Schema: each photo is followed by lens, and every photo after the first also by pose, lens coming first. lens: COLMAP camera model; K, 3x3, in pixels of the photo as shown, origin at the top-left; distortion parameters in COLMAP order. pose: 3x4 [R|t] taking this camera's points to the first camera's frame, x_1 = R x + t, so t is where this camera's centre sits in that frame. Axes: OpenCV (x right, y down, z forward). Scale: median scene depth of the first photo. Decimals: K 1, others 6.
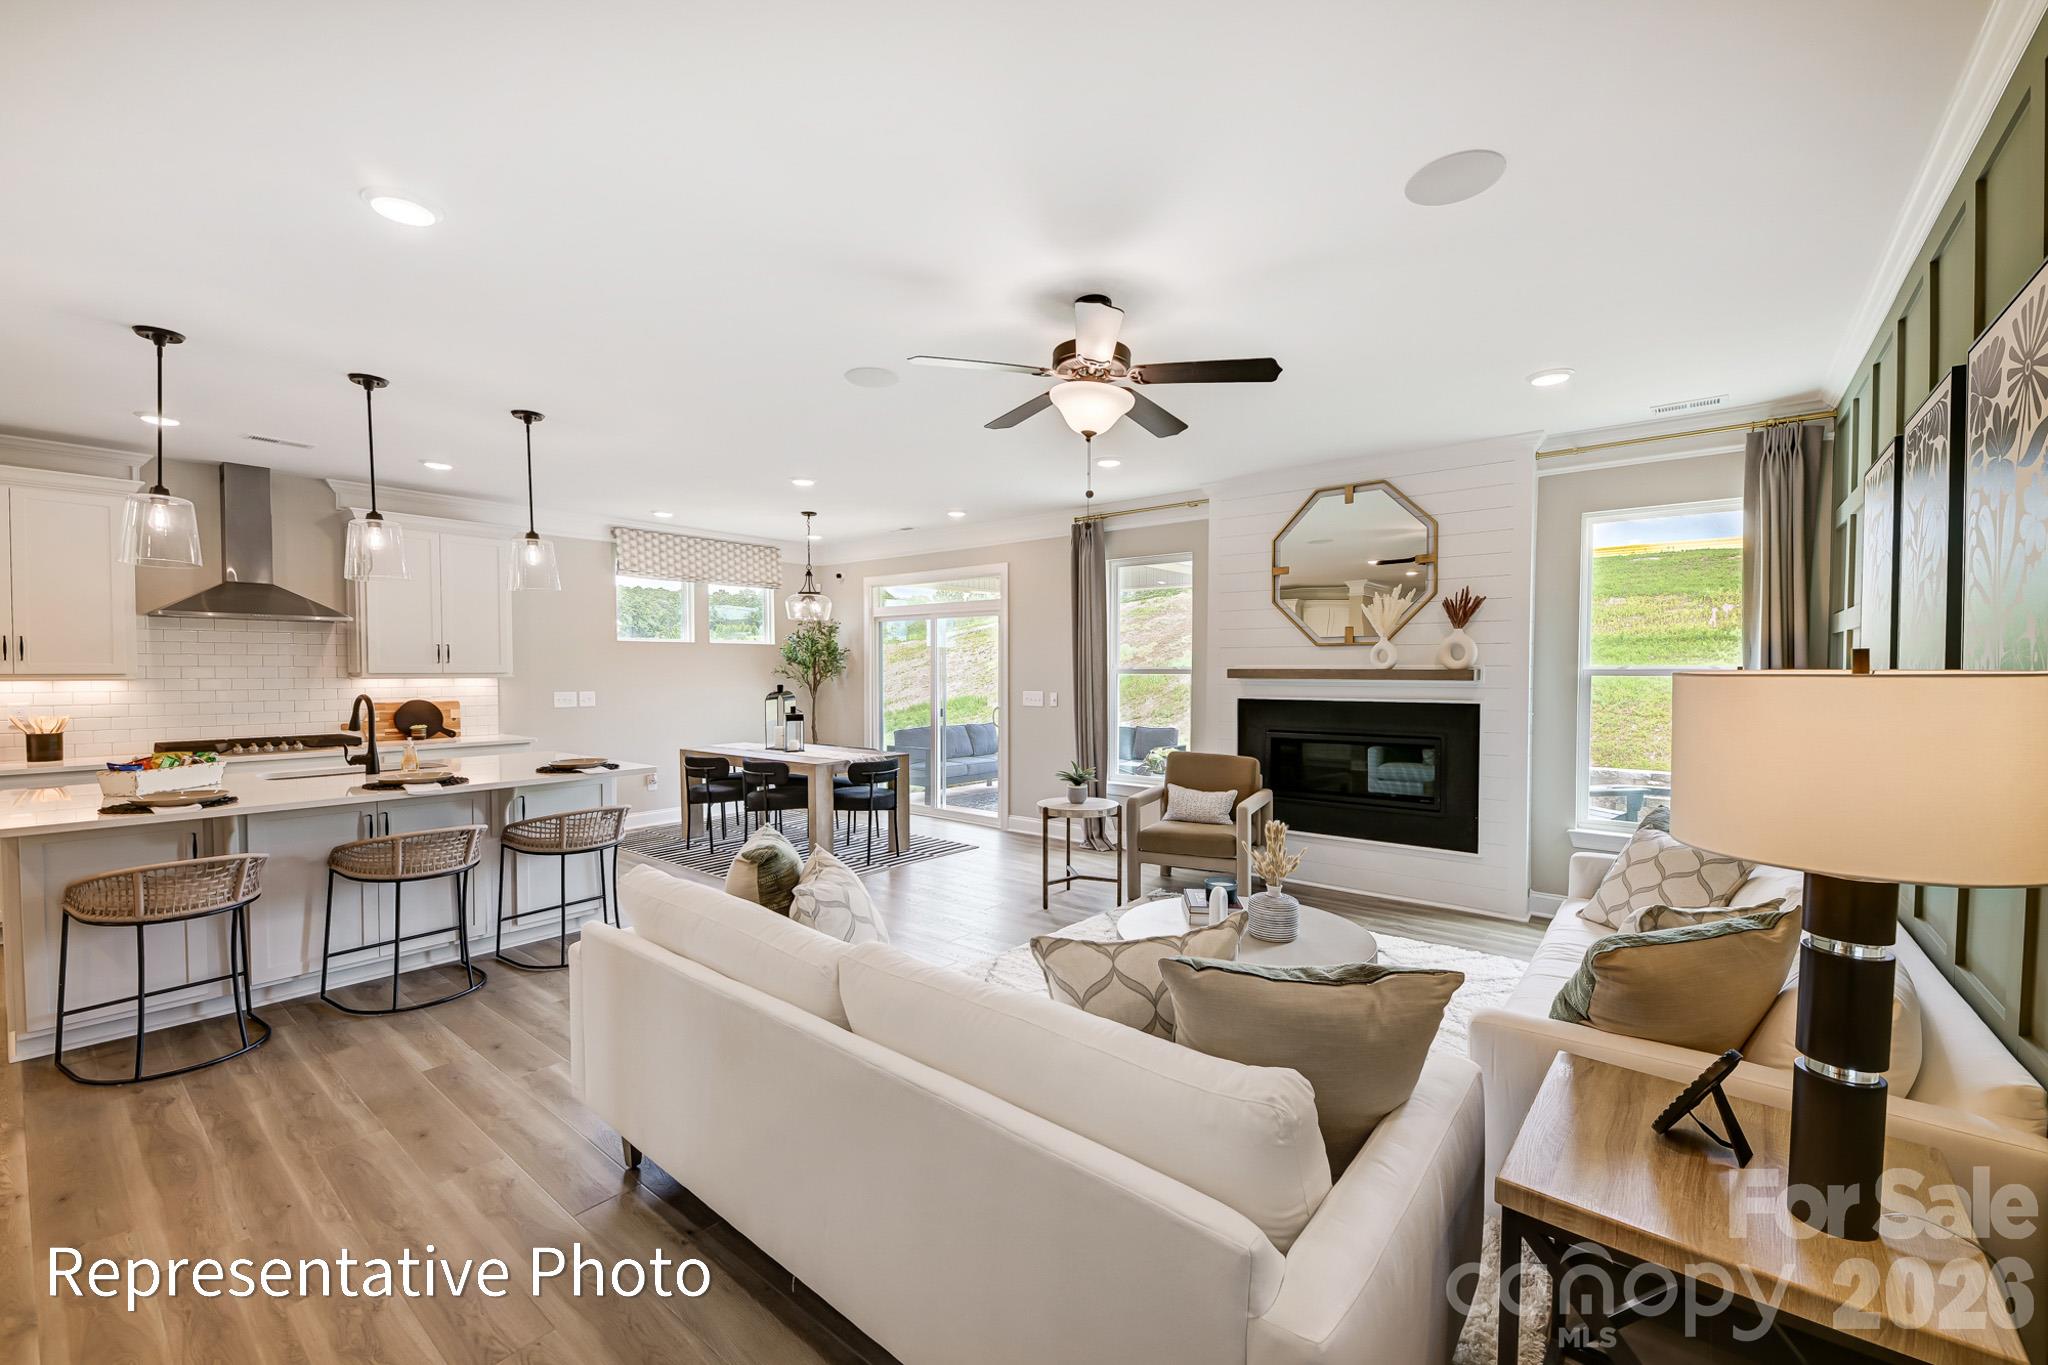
lens RADIAL K [[838.1, 0, 1024.0], [0, 838.1, 682.5], [0, 0, 1]] dist [0.000616, 0.000062]
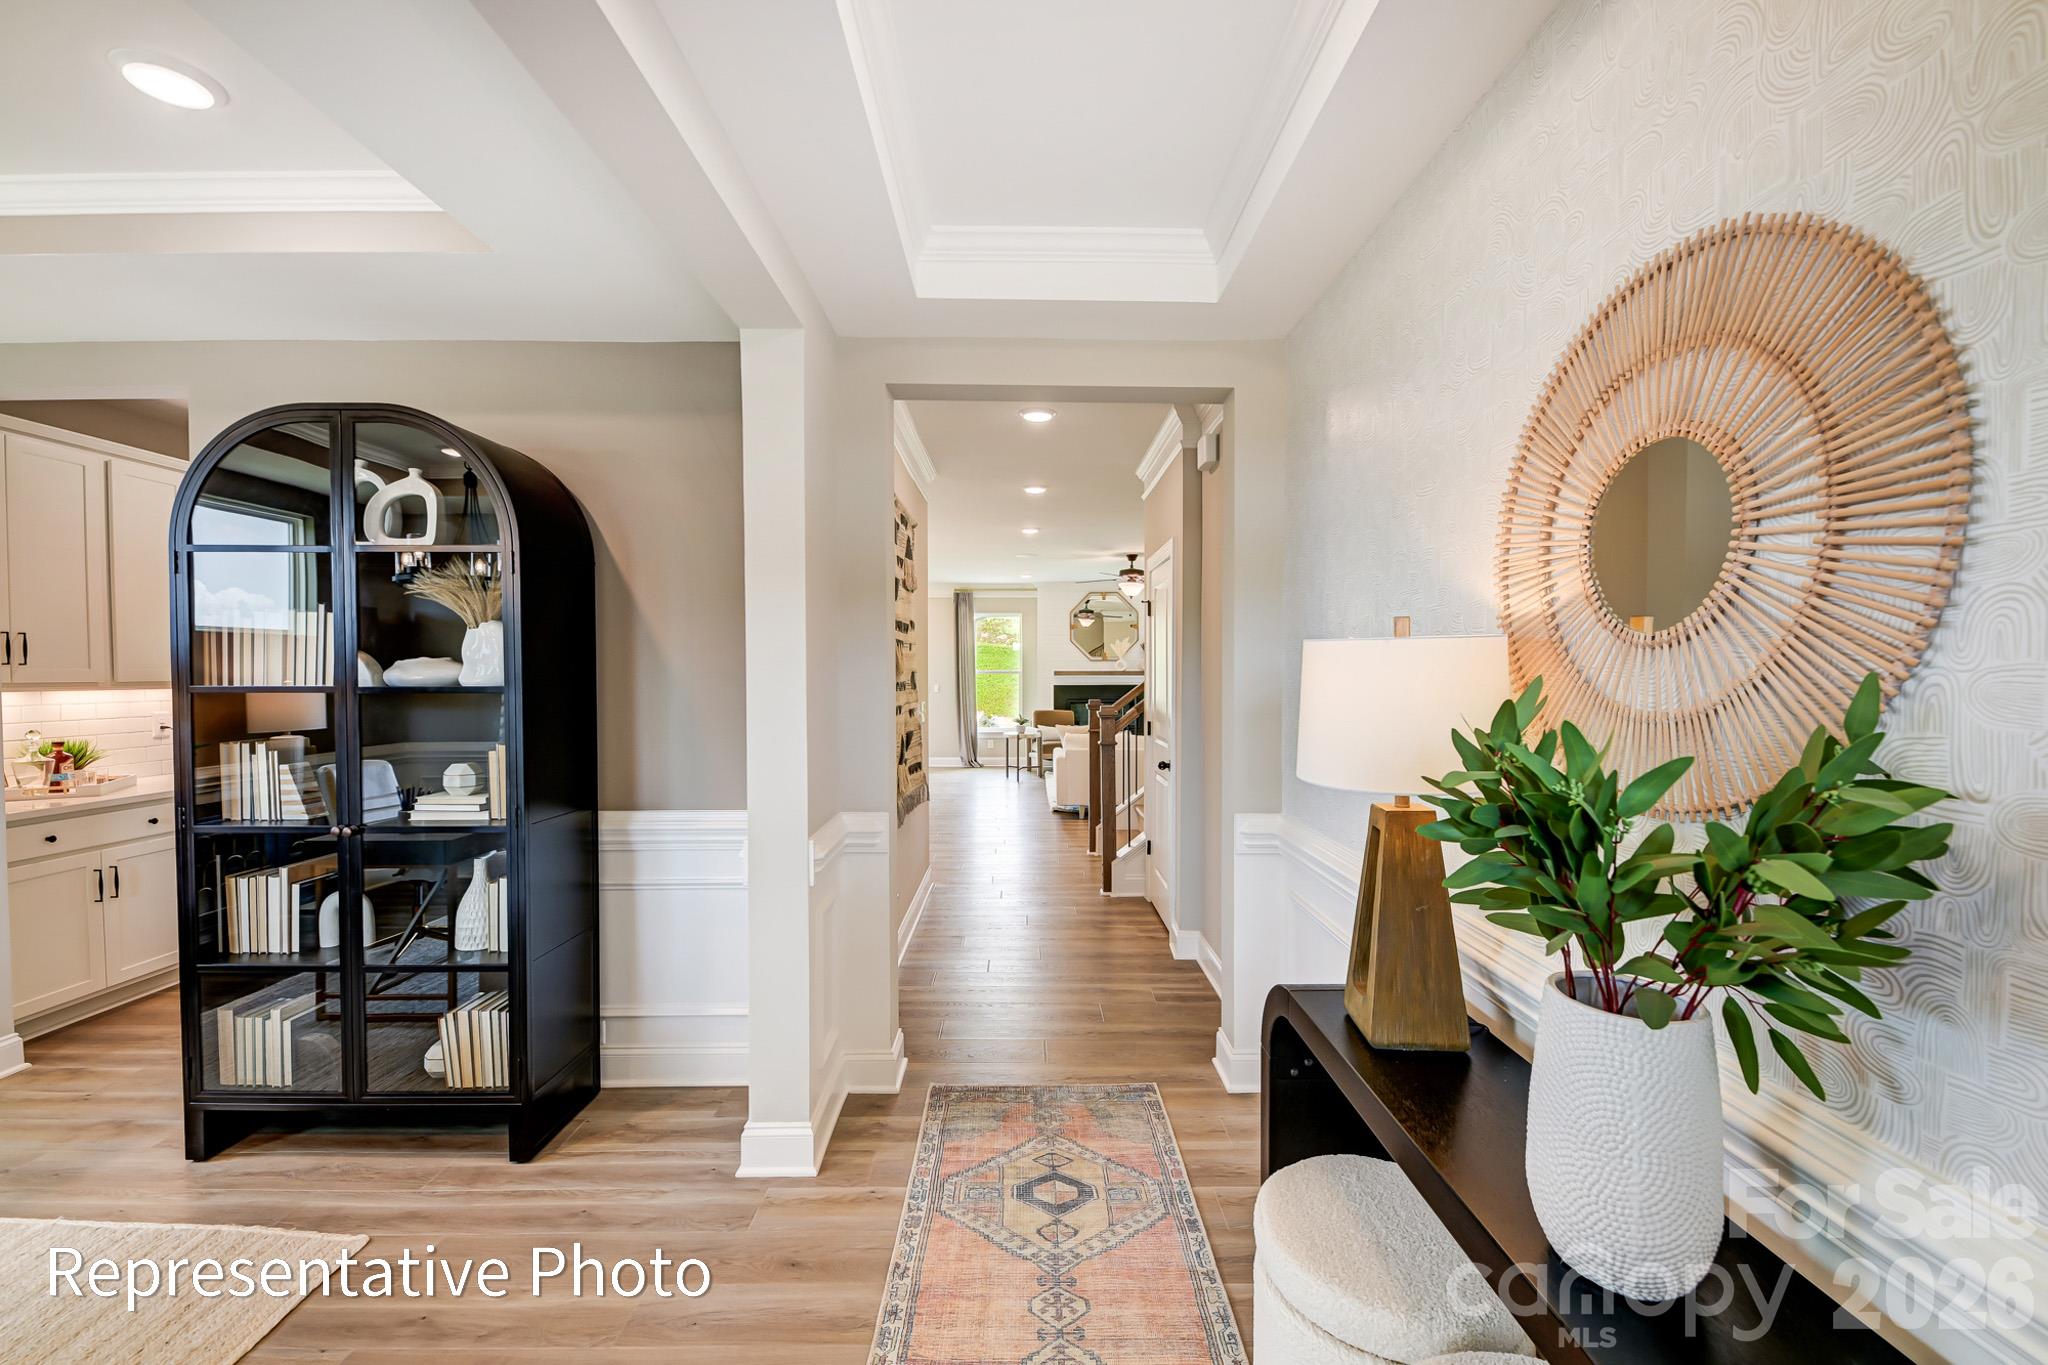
lens RADIAL K [[838.1, 0, 1024.0], [0, 838.1, 682.5], [0, 0, 1]] dist [0.000616, 0.000062]
pose [[0.777635, -0.006821, 0.628679, -1.161353], [0.012913, 0.999903, -0.005124, 0.023620], [-0.628584, 0.012103, 0.777648, -0.626422]]
